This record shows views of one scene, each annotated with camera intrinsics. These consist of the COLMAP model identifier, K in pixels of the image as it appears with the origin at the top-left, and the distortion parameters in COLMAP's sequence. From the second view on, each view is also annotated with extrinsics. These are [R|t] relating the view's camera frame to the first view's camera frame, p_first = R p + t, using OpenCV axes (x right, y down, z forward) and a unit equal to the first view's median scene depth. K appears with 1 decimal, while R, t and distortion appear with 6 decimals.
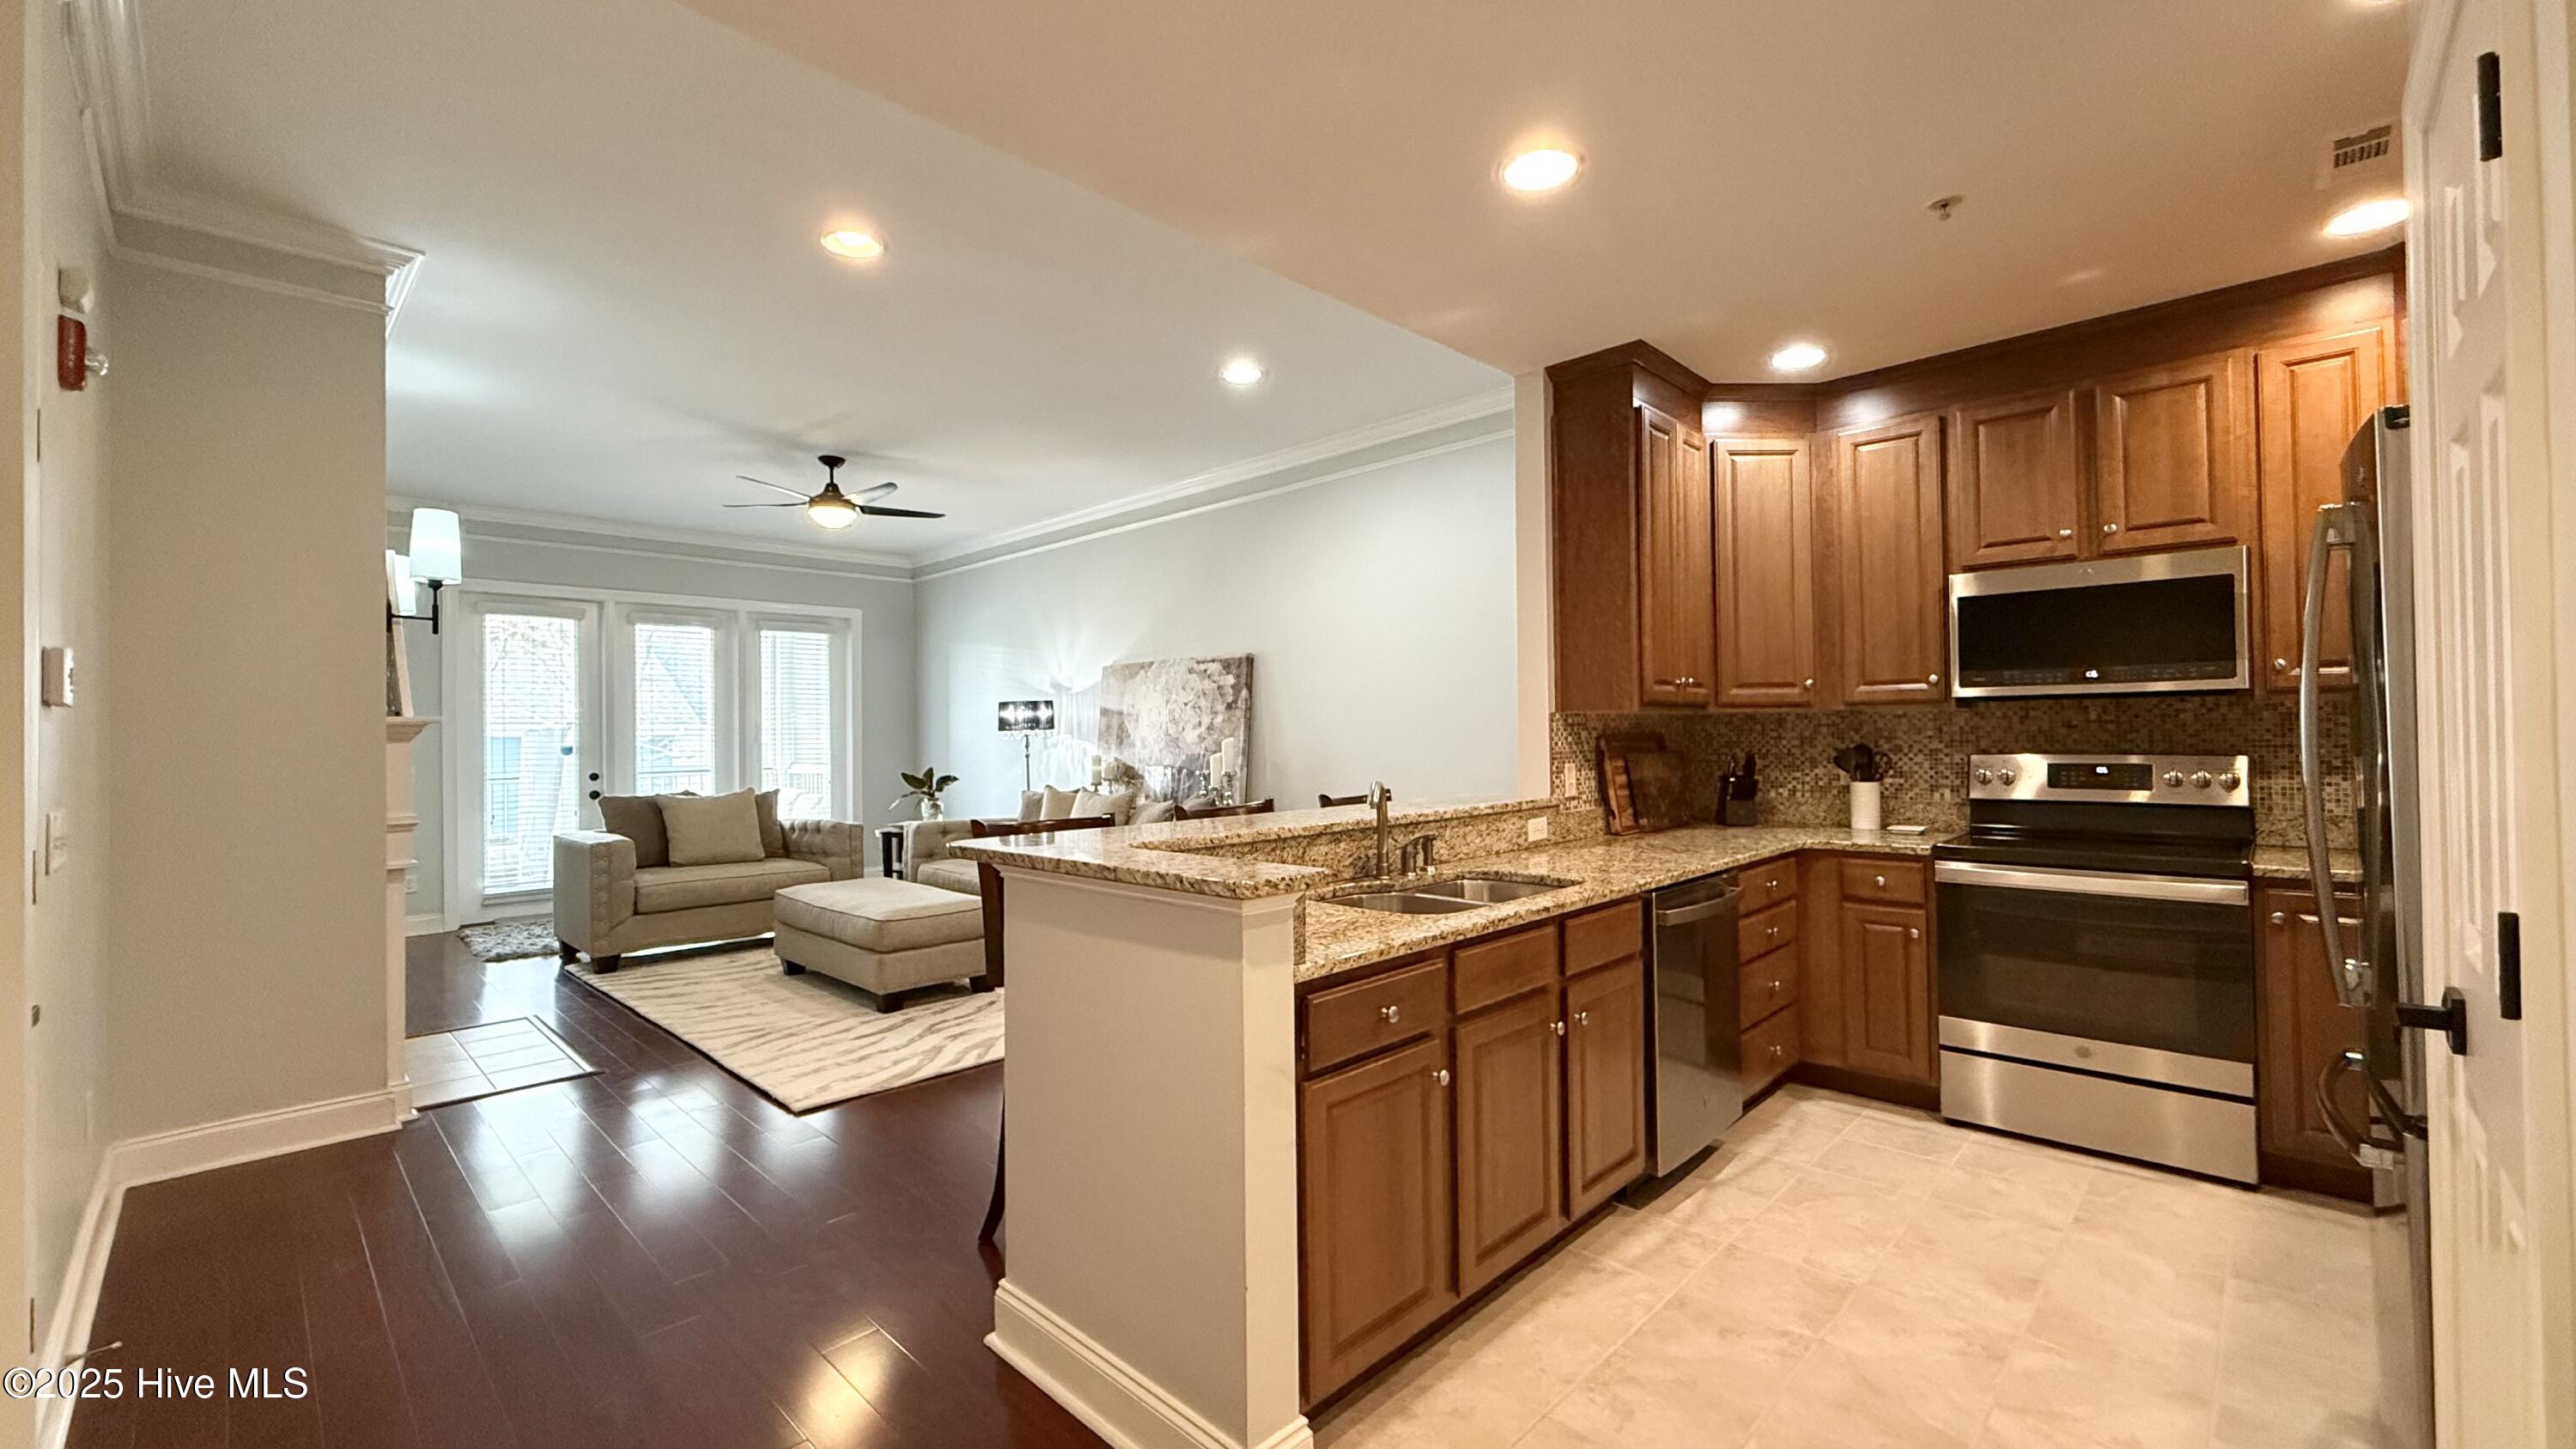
lens RADIAL K [[1026.8, 0, 1278.3], [0, 1026.8, 719.6], [0, 0, 1]] dist [-0.000093, 0.000293]
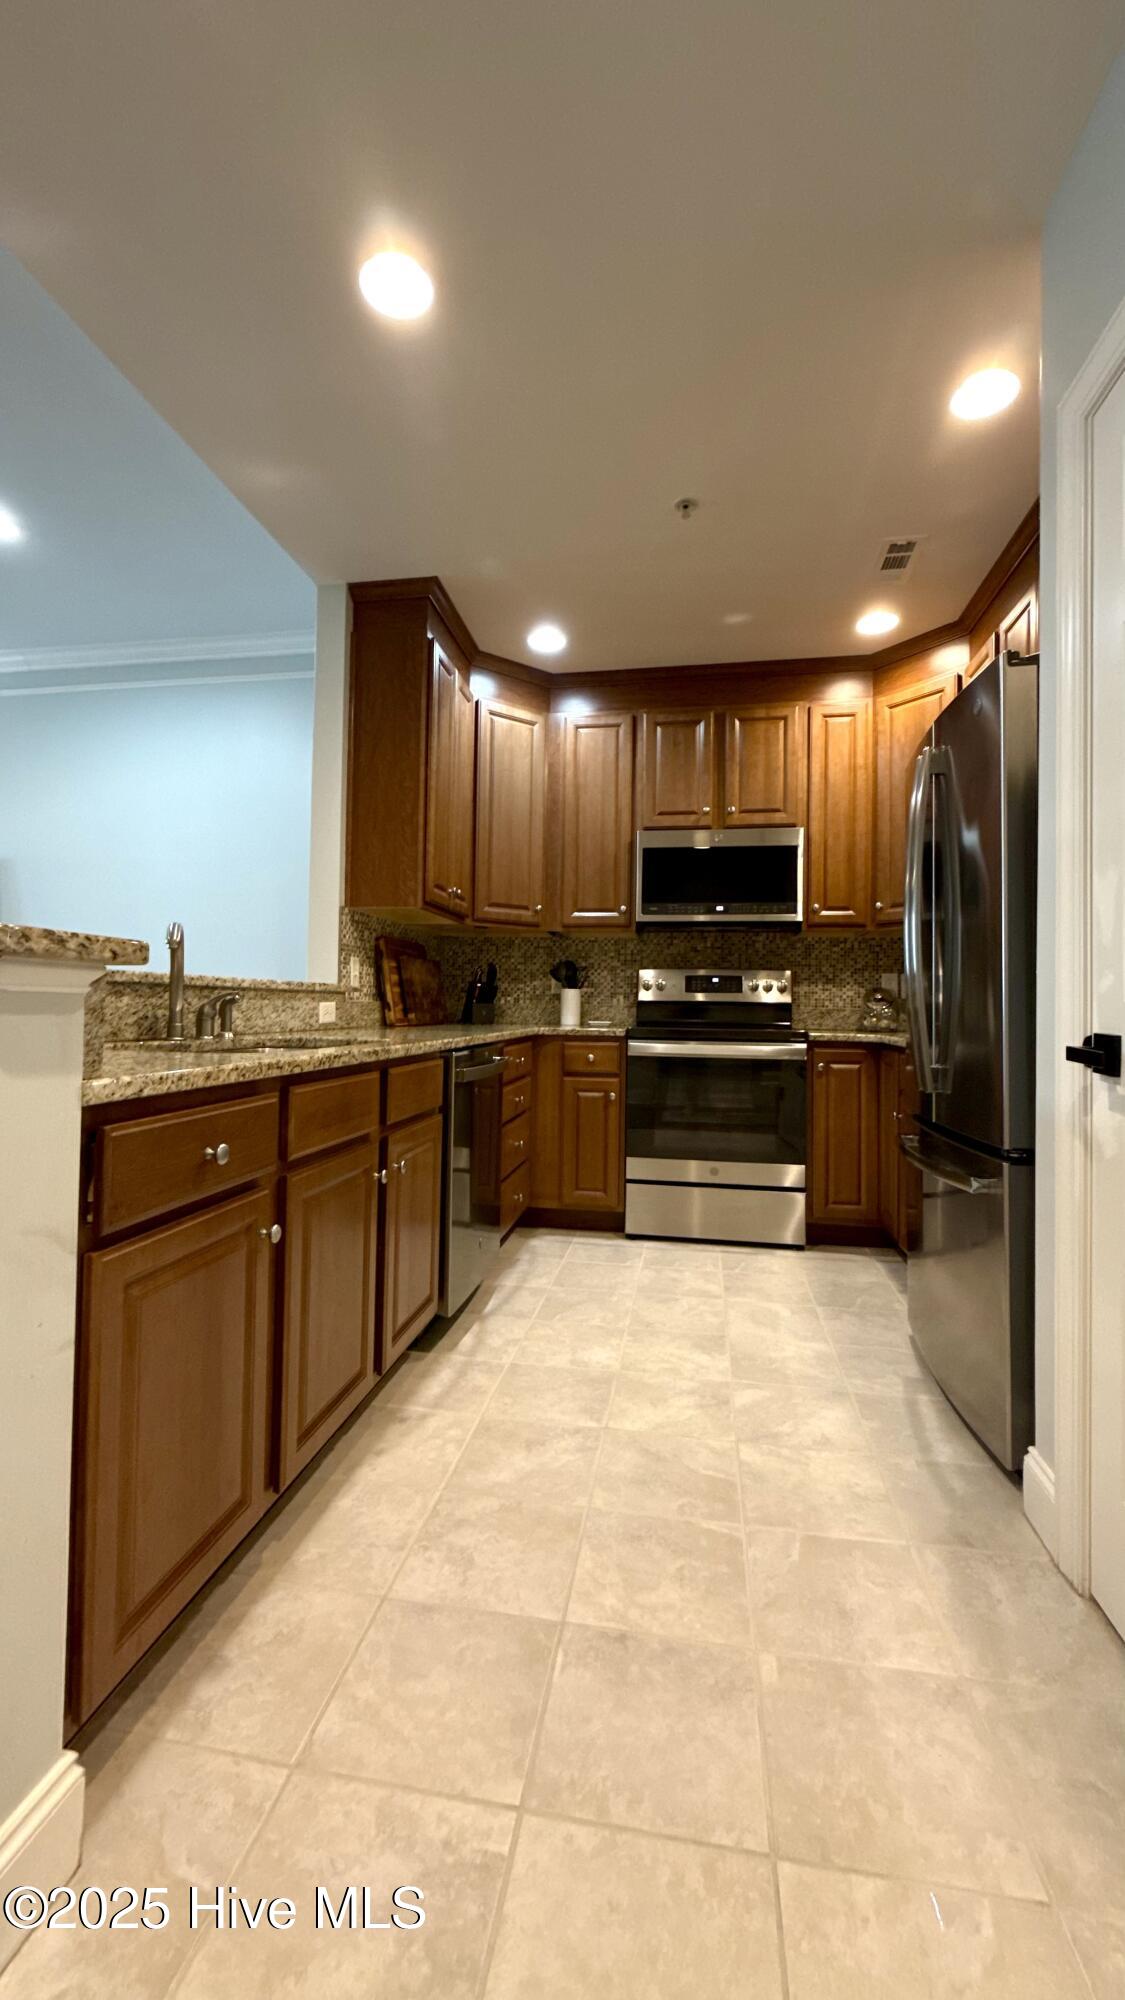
lens RADIAL K [[797.1, 0, 563.2], [0, 797.1, 992.2], [0, 0, 1]] dist [-0.000093, 0.000293]
pose [[0.820678, 0.037907, 0.570132, -0.012431], [-0.035084, 0.999257, -0.015938, 0.083868], [-0.570313, -0.006922, 0.821398, 0.181799]]
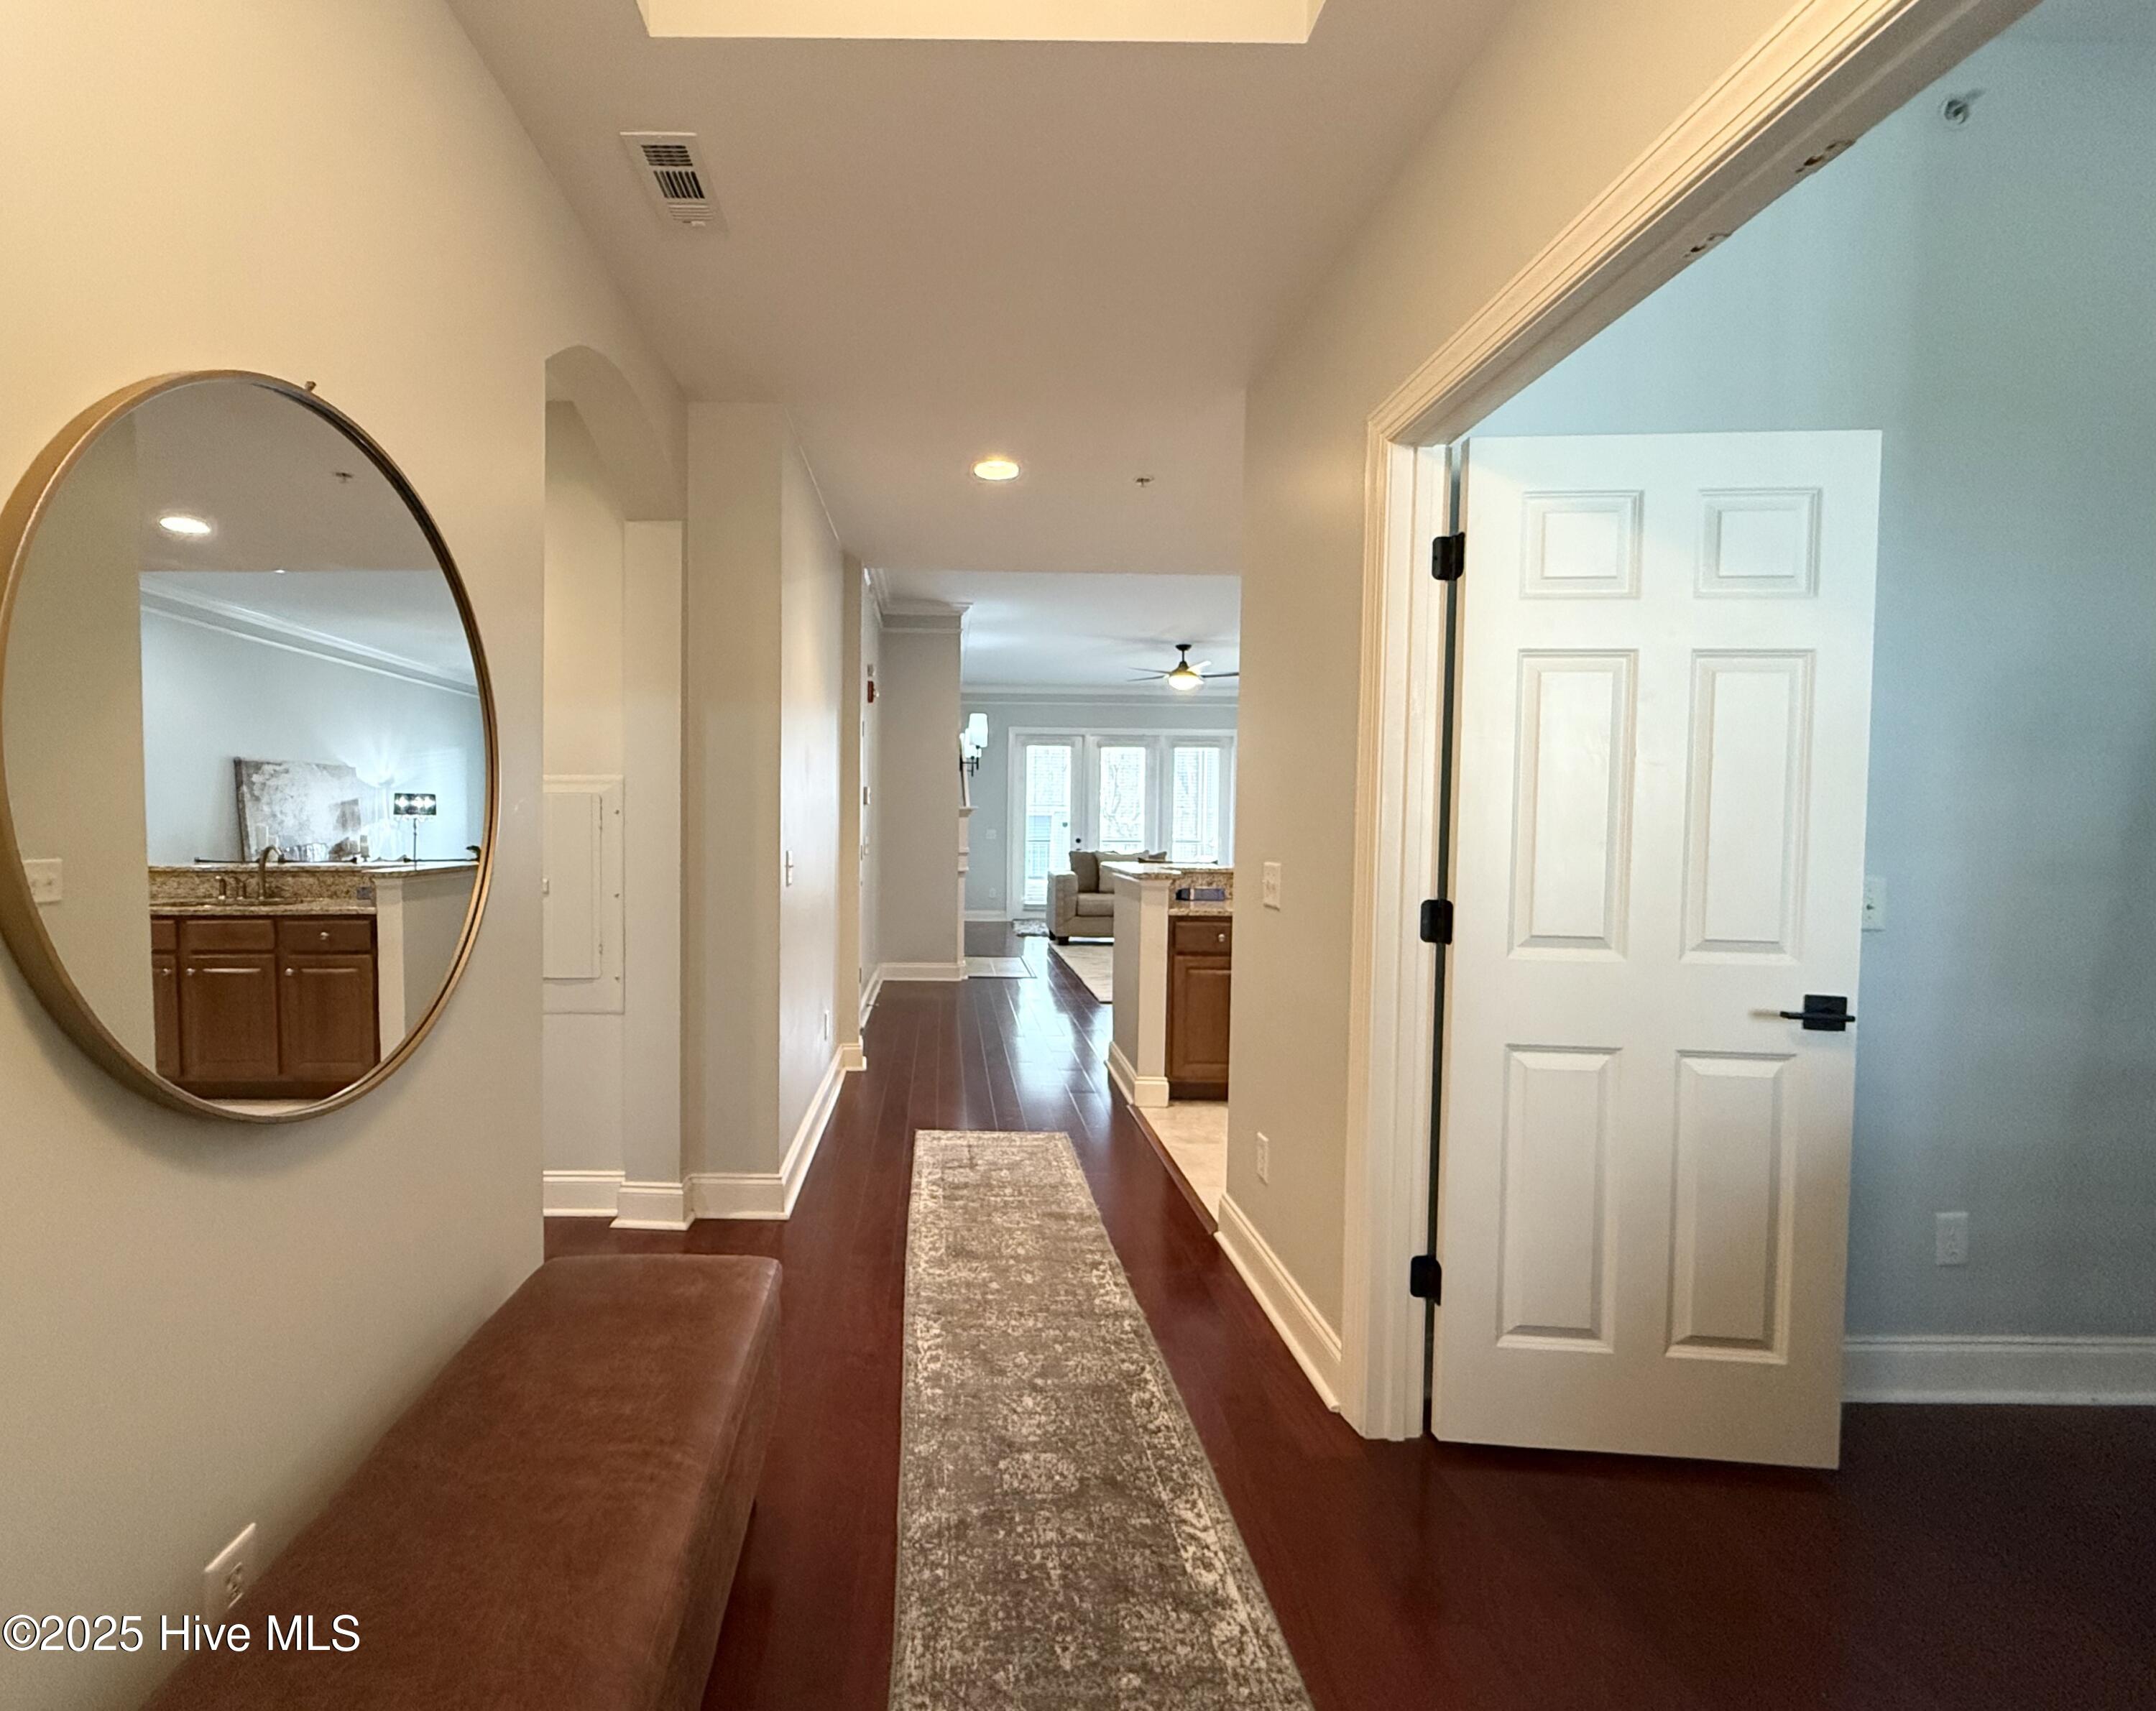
lens RADIAL K [[968.4, 0, 965.0], [0, 968.4, 850.8], [0, 0, 1]] dist [0.001290, 0.000025]
pose [[0.711913, 0.043200, -0.700938, 0.638321], [-0.010754, 0.998660, 0.050626, -0.012341], [0.702186, -0.028504, 0.711423, -0.519551]]
